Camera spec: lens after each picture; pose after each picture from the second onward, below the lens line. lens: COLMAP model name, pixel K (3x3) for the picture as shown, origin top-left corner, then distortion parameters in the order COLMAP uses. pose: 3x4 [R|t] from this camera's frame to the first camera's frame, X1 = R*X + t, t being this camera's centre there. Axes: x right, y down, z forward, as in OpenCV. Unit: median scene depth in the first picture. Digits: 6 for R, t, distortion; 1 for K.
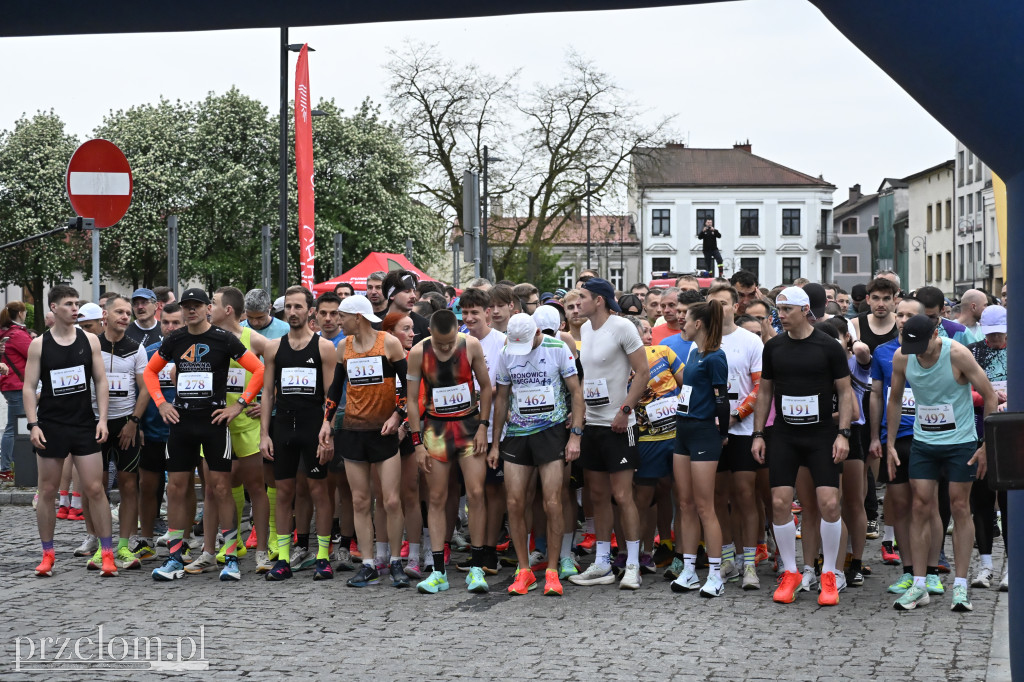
lens RADIAL K [[2248.5, 0, 508.2], [0, 2248.5, 331.6], [0, 0, 1]] dist [0.020244, -0.352893]
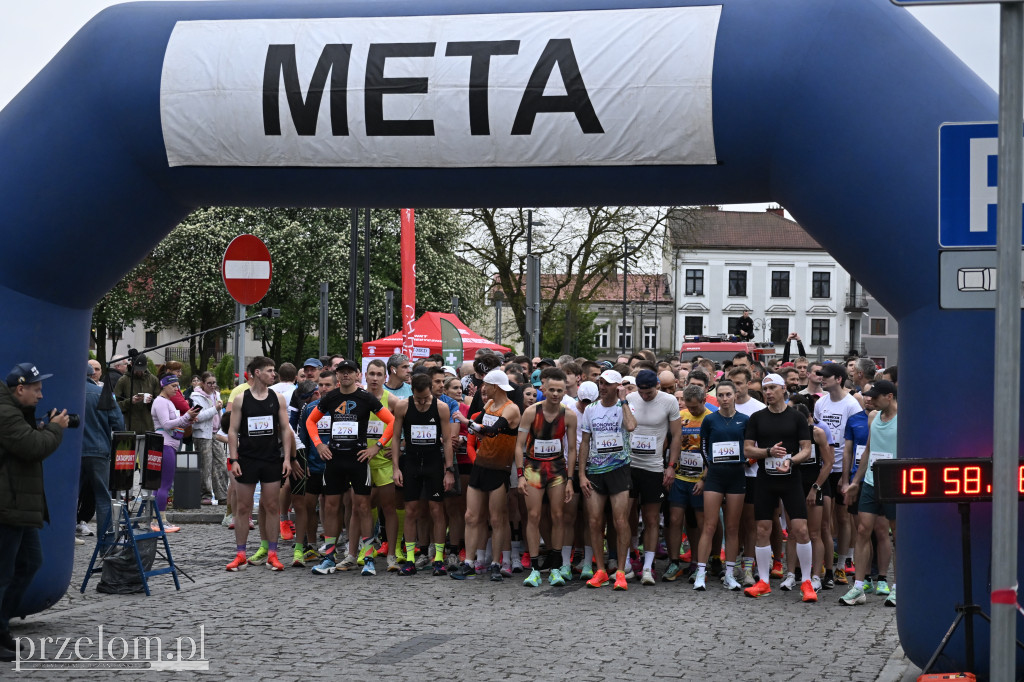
lens RADIAL K [[2396.8, 0, 512.0], [0, 2396.8, 341.0], [0, 0, 1]] dist [0.011296, -0.050232]
pose [[0.999722, 0.022189, -0.007960, -0.007562], [-0.022315, 0.999622, -0.016080, -0.002623], [0.007600, 0.016253, 0.999839, -0.118170]]
